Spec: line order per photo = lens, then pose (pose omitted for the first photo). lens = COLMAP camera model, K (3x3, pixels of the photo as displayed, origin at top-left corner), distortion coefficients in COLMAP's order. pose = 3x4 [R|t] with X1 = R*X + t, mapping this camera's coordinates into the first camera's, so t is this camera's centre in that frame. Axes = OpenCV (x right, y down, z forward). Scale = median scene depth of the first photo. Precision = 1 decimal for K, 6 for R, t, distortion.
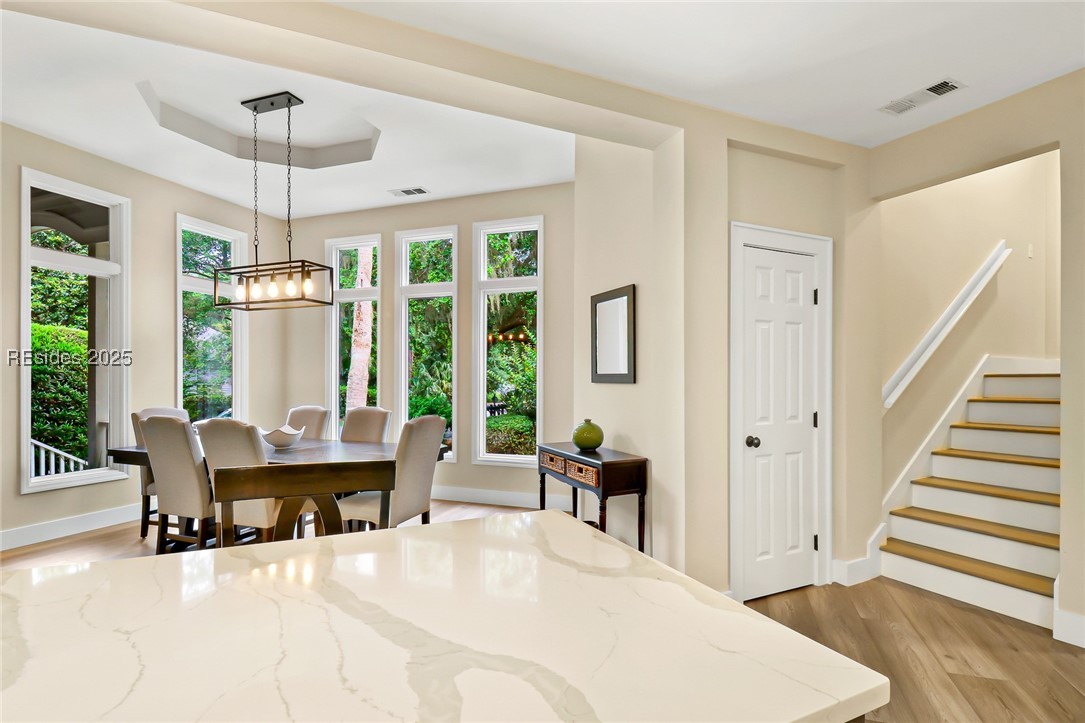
lens RADIAL K [[506.4, 0, 539.2], [0, 506.4, 380.4], [0, 0, 1]] dist [0.021379, -0.023920]
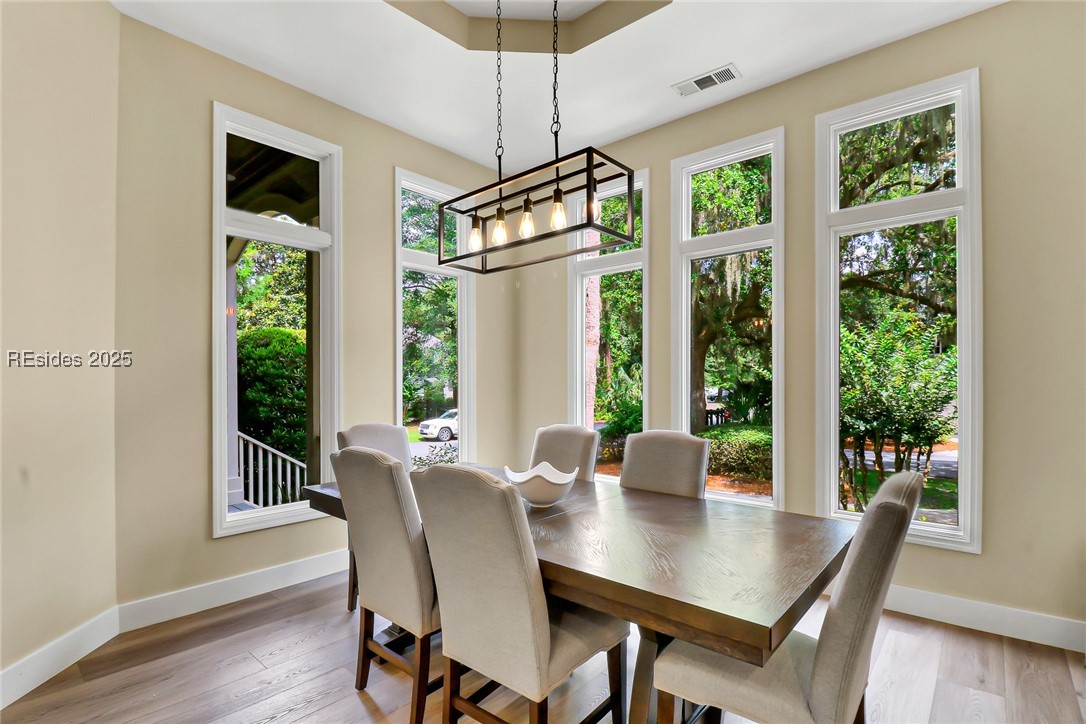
lens RADIAL K [[511.0, 0, 545.8], [0, 511.0, 376.9], [0, 0, 1]] dist [-0.002326, -0.000360]
pose [[0.936317, -0.008067, -0.351062, -0.227564], [0.003896, 0.999913, -0.012586, -0.001741], [0.351133, 0.010417, 0.936268, 0.354077]]
